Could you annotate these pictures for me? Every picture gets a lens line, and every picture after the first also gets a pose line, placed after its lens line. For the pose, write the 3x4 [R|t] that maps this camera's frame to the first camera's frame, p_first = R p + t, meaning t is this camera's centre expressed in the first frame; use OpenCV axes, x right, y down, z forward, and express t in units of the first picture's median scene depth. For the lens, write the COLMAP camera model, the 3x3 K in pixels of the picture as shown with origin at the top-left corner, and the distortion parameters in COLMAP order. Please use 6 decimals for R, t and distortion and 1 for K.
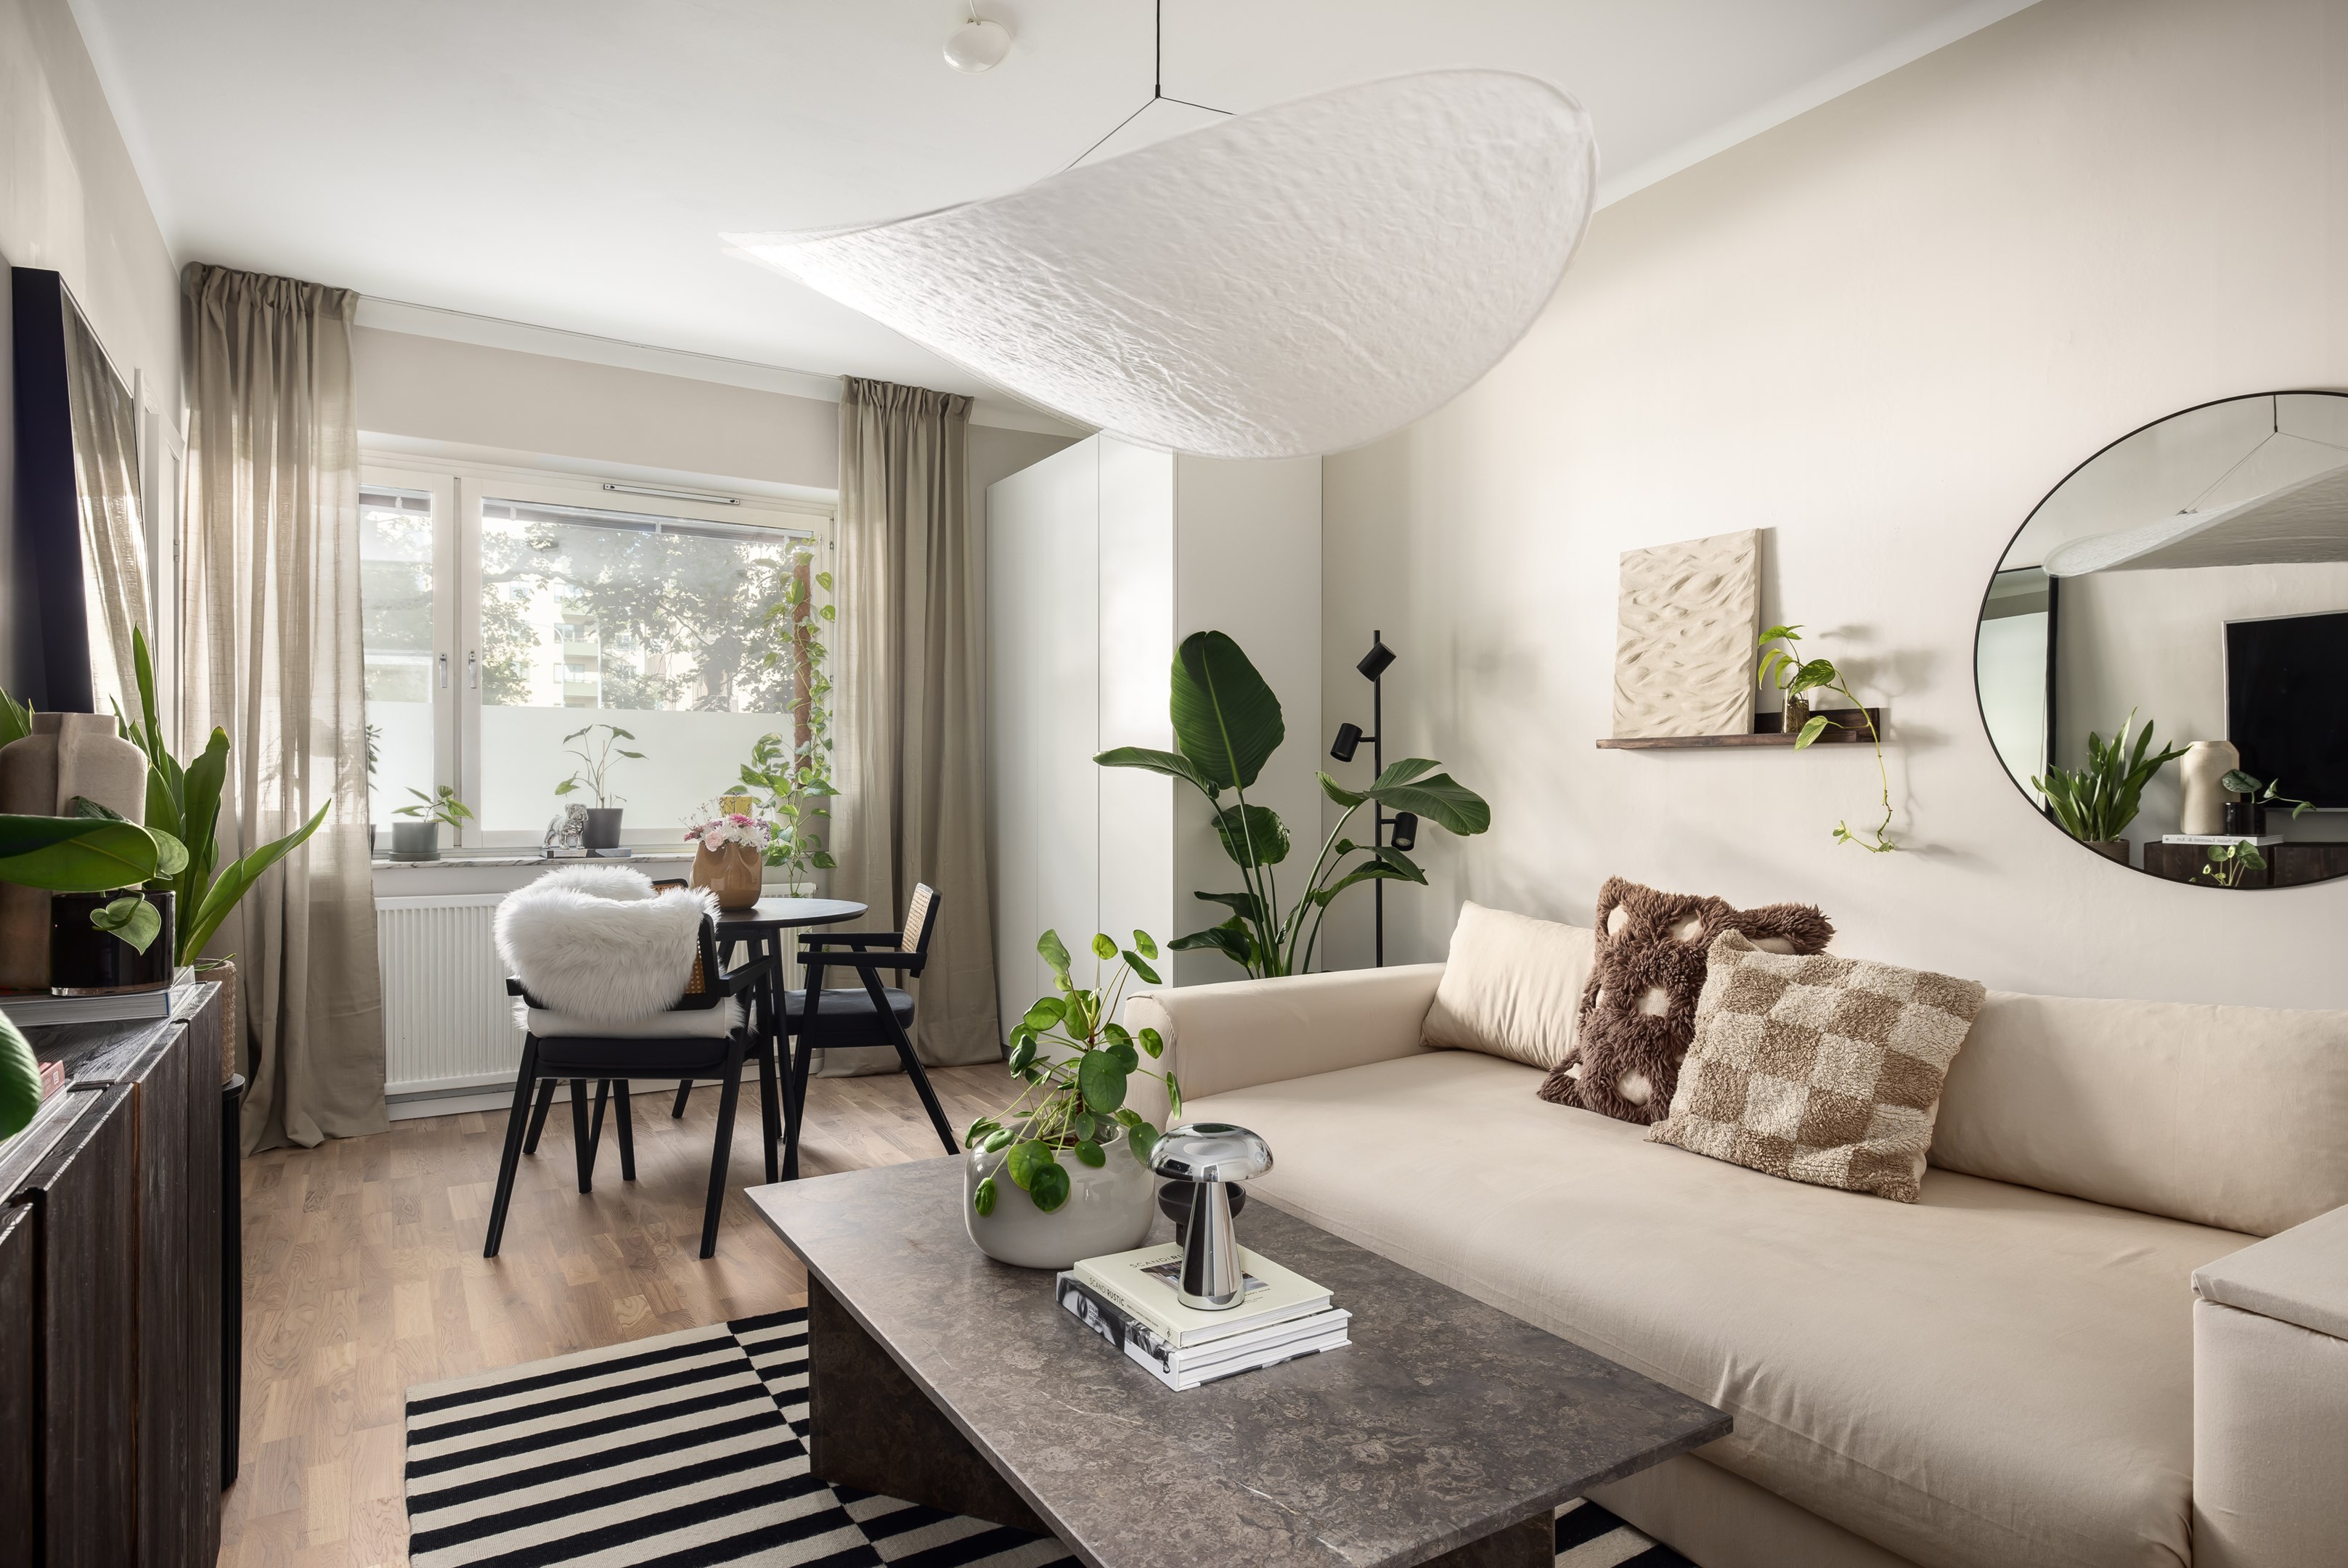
lens RADIAL K [[1317.1, 0, 1184.9], [0, 1317.1, 787.3], [0, 0, 1]] dist [-0.005834, 0.000330]
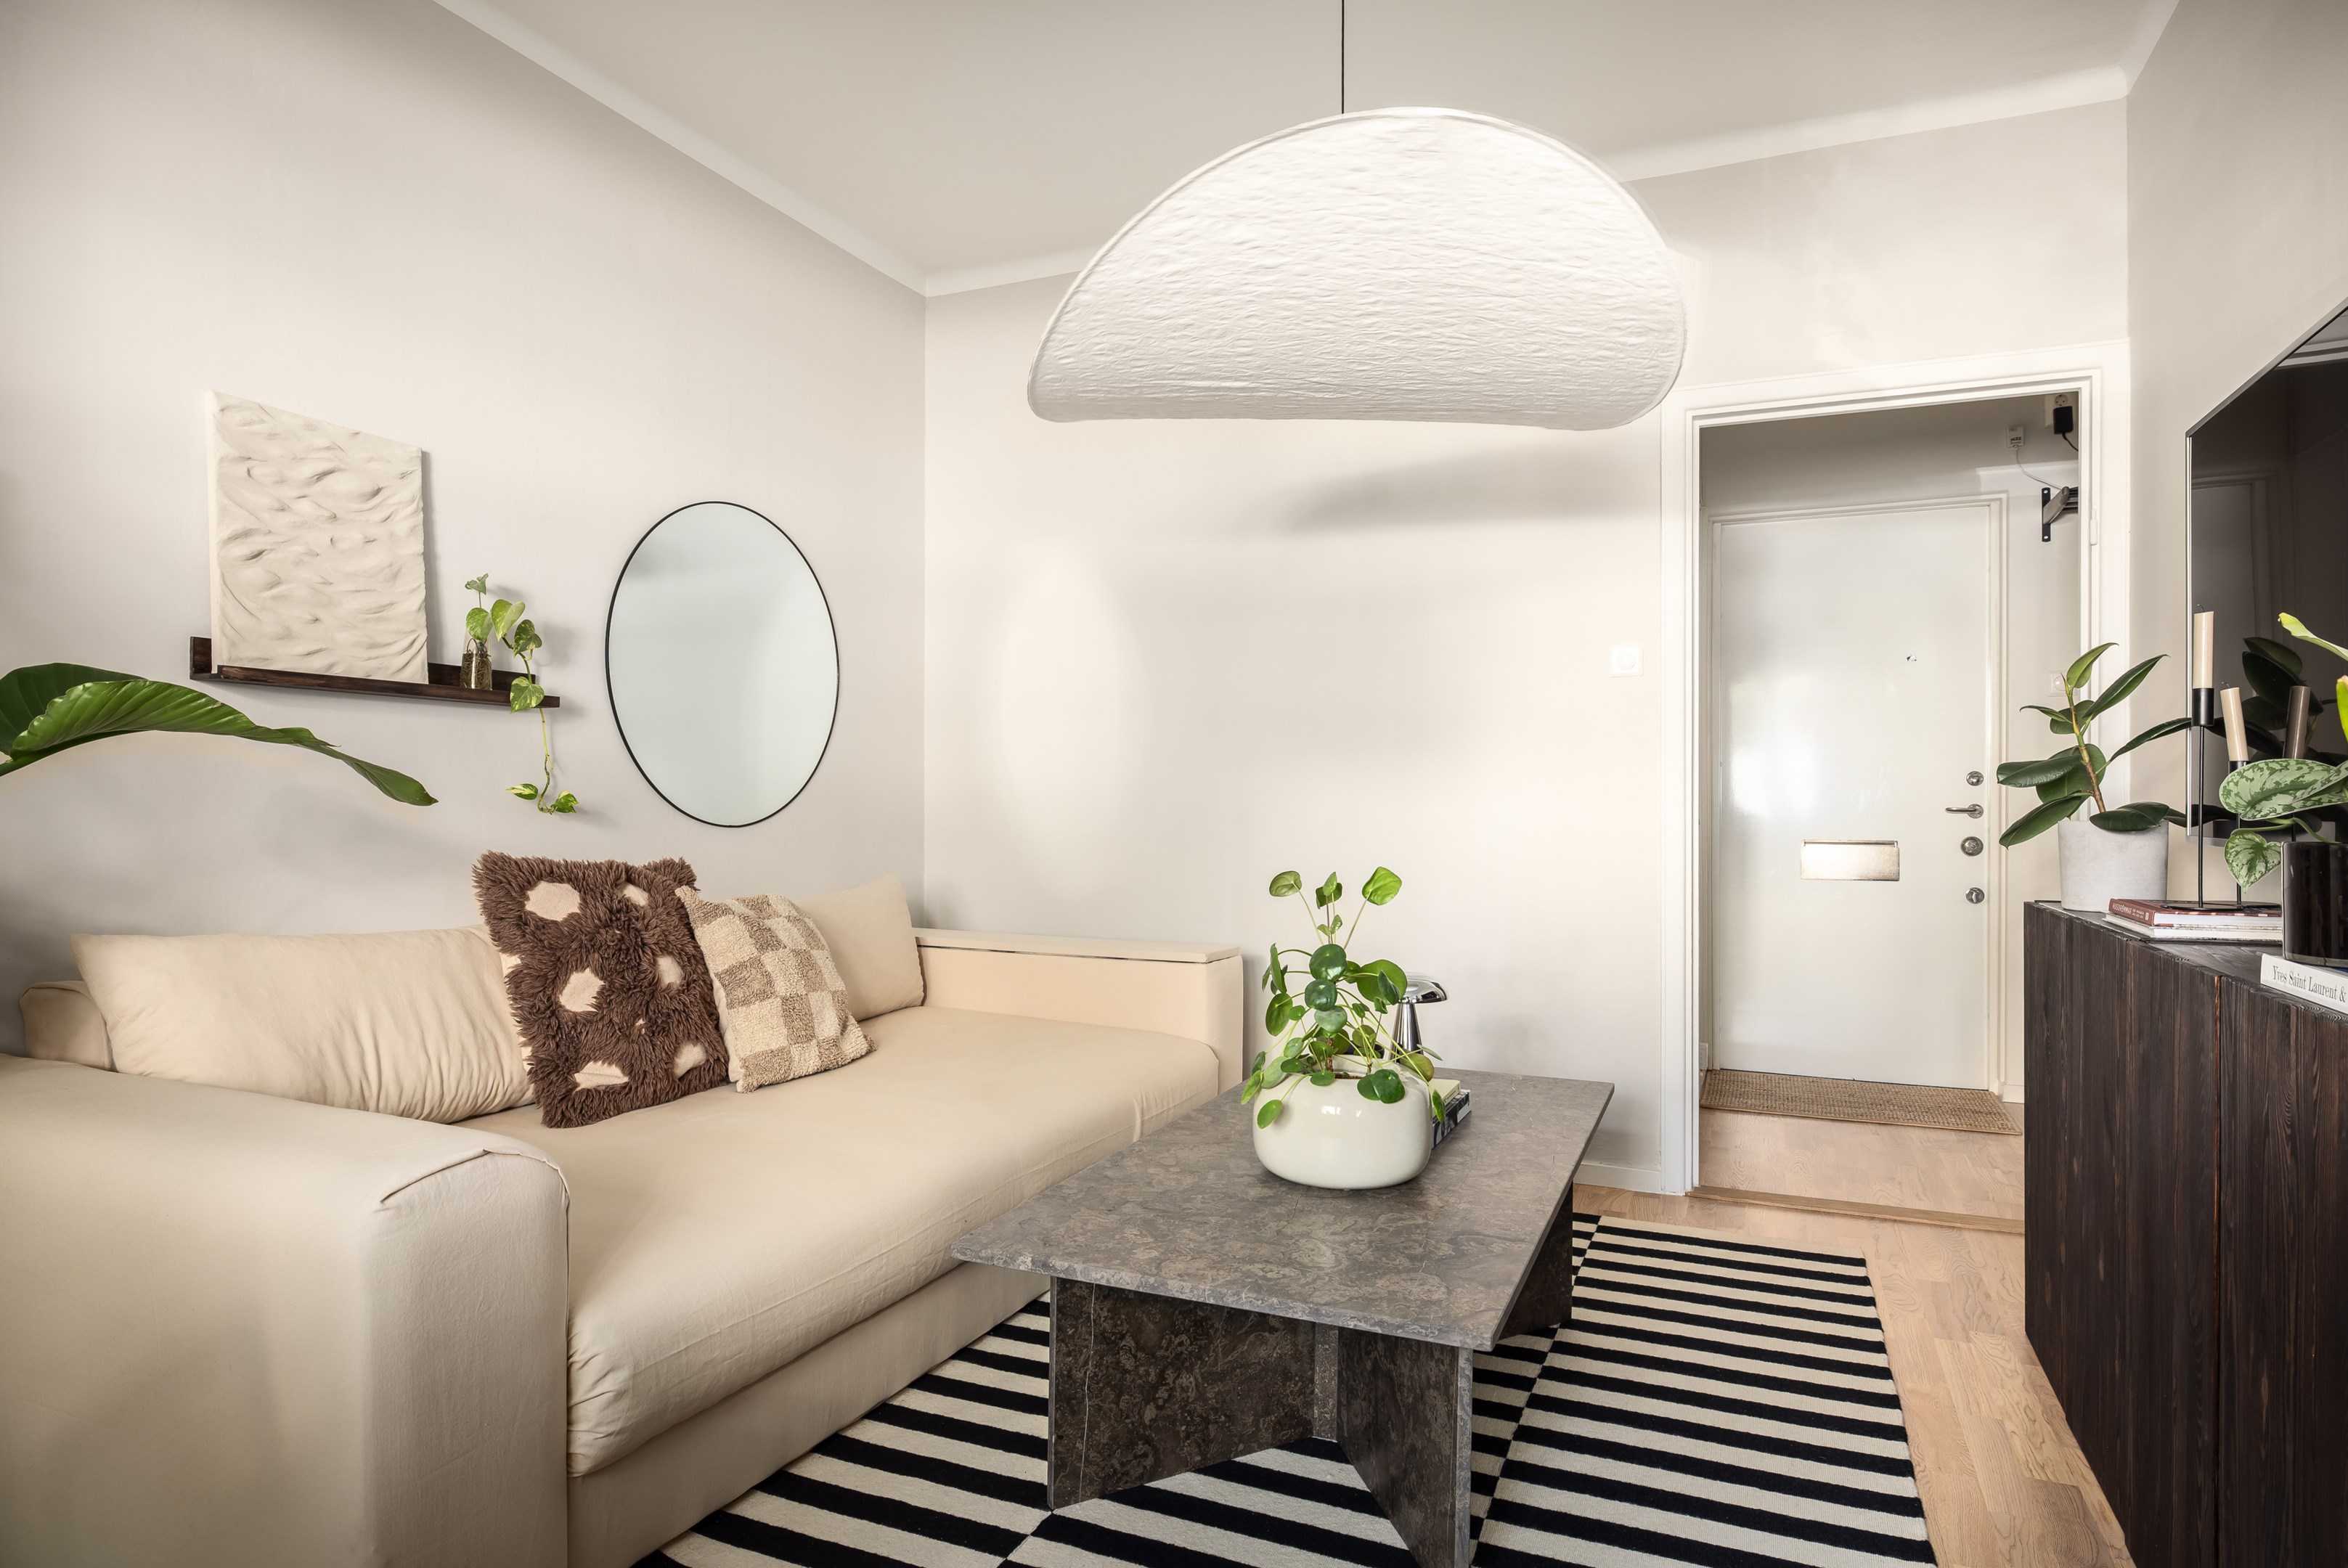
lens RADIAL K [[1317.1, 0, 1166.5], [0, 1317.1, 791.6], [0, 0, 1]] dist [-0.005834, 0.000330]
pose [[-0.565820, 0.001173, 0.824528, -0.516544], [-0.006455, 0.999962, -0.005852, 0.029414], [-0.824503, -0.008633, -0.565791, 1.001206]]
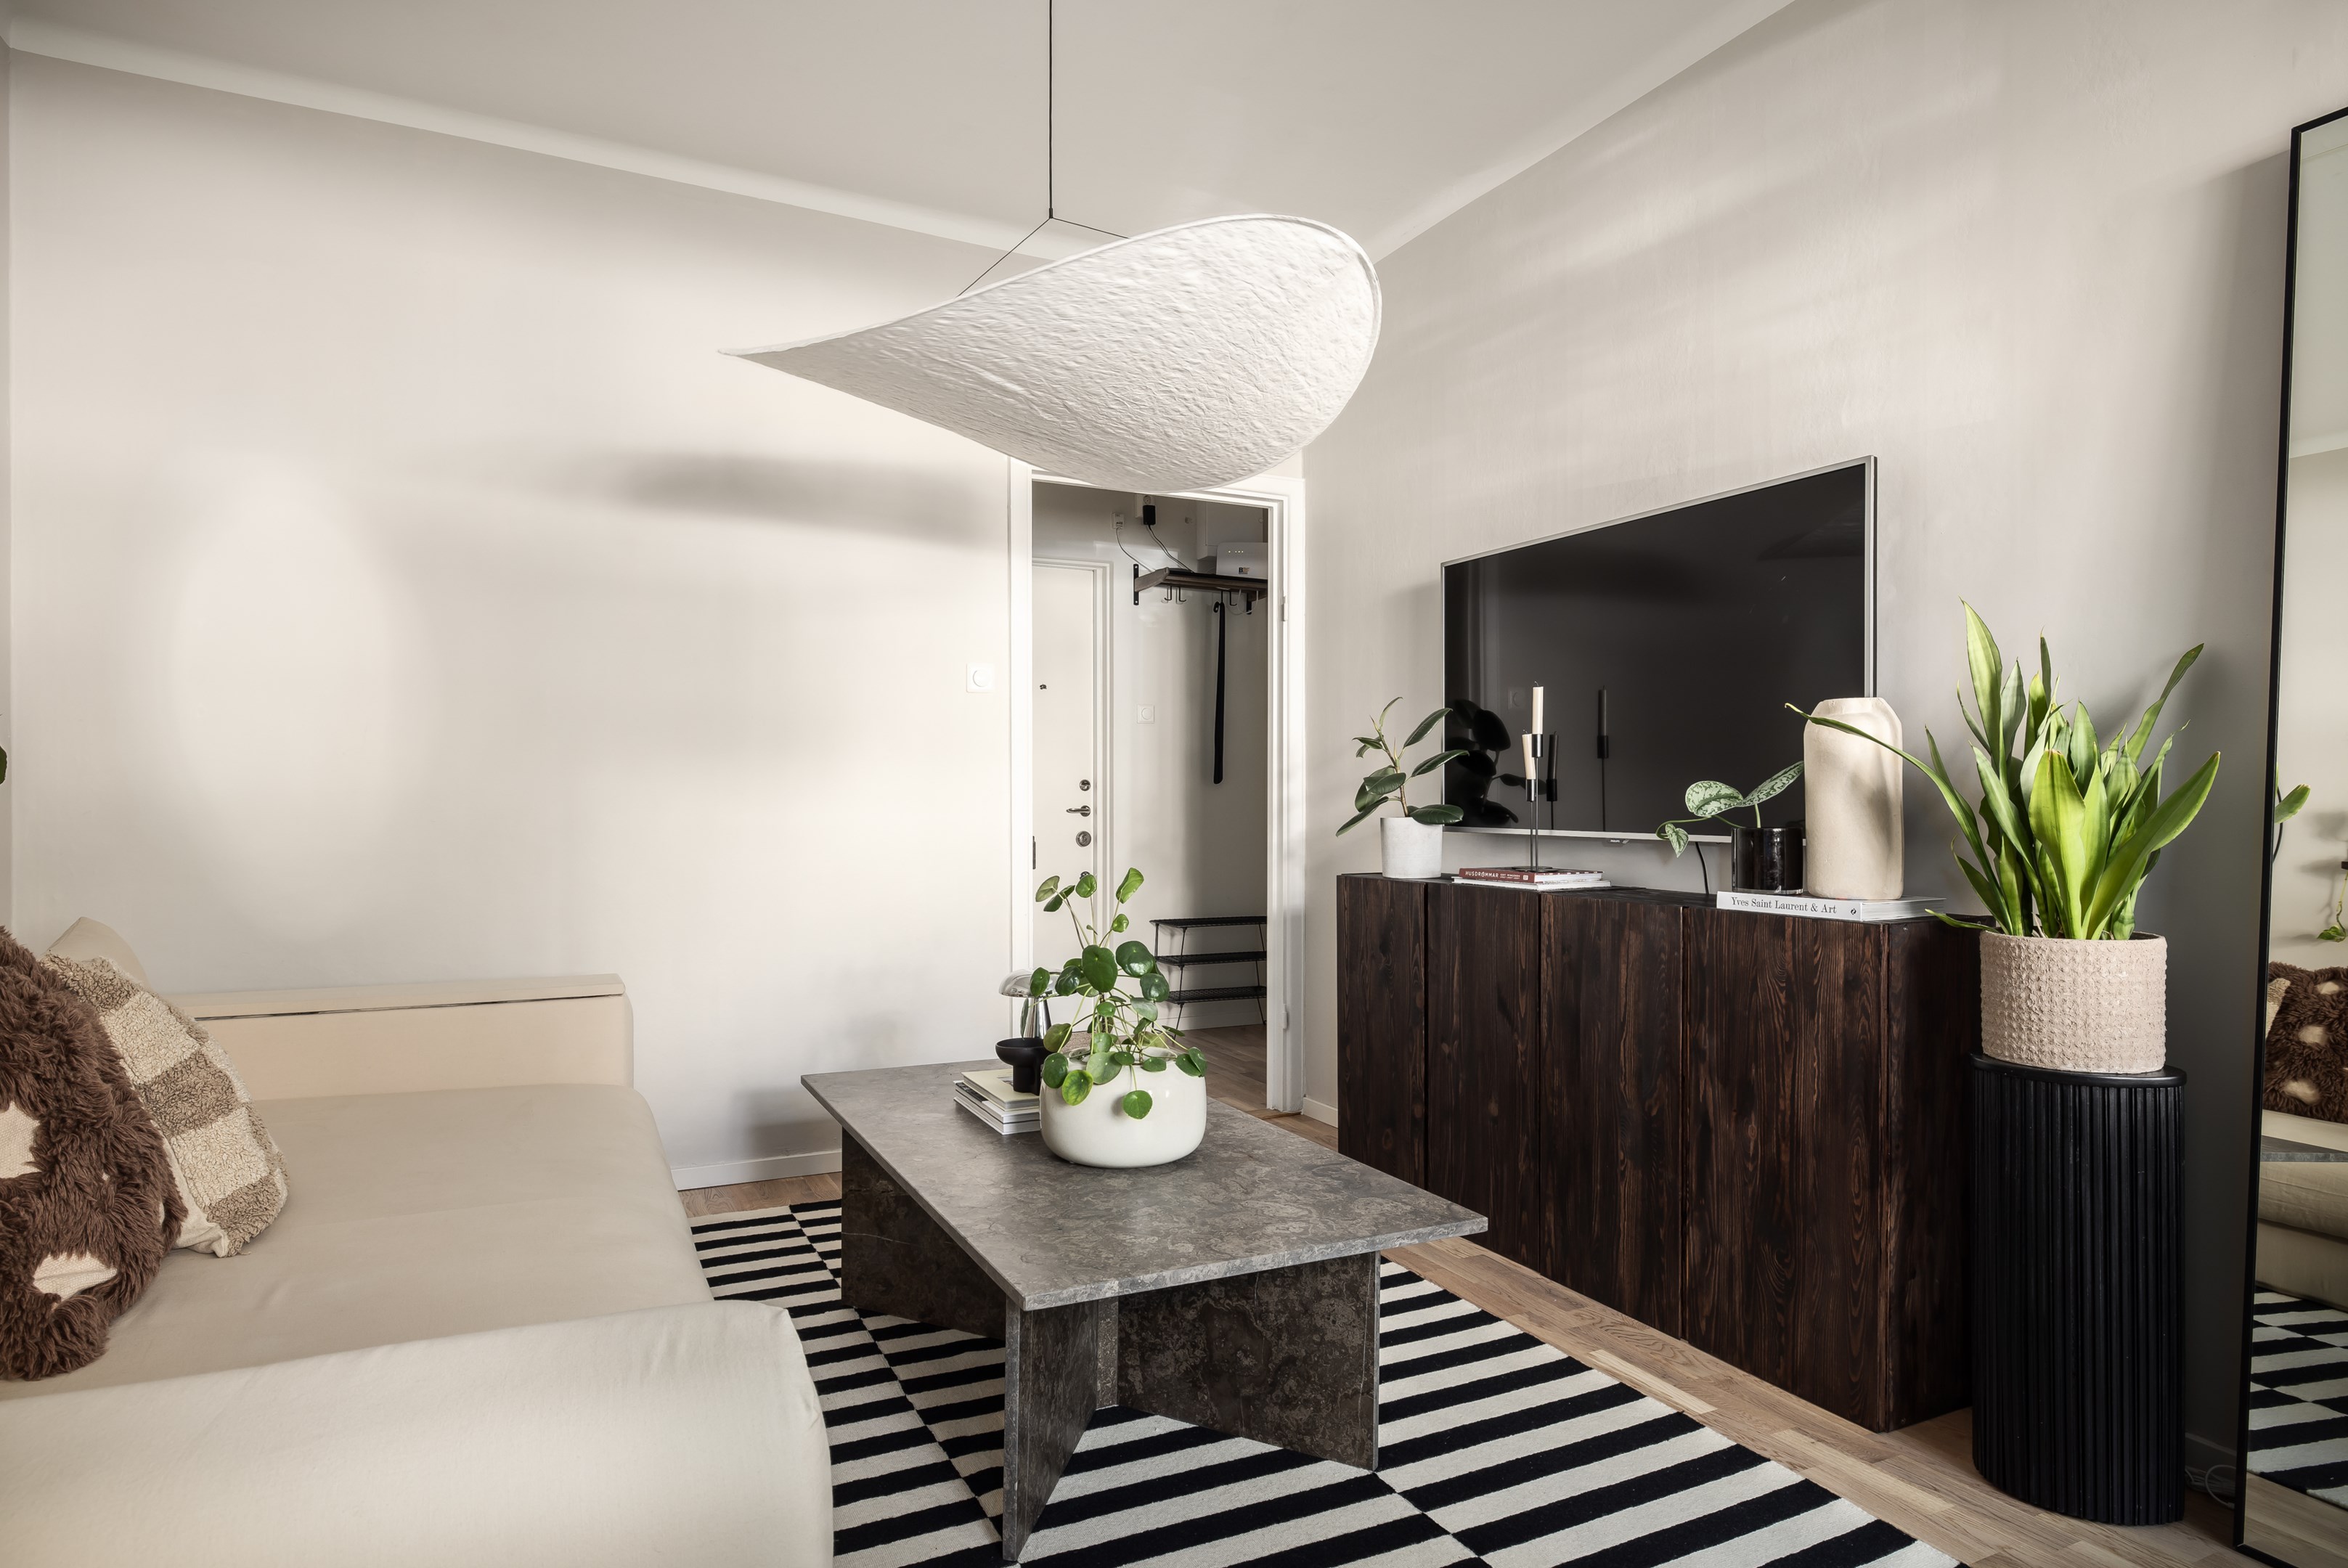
lens RADIAL K [[1317.1, 0, 1153.5], [0, 1317.1, 799.8], [0, 0, 1]] dist [-0.005834, 0.000330]
pose [[-0.995164, -0.002076, 0.098209, -0.135323], [-0.002485, 0.999989, -0.004048, 0.028262], [-0.098199, -0.004273, -0.995158, 1.241629]]
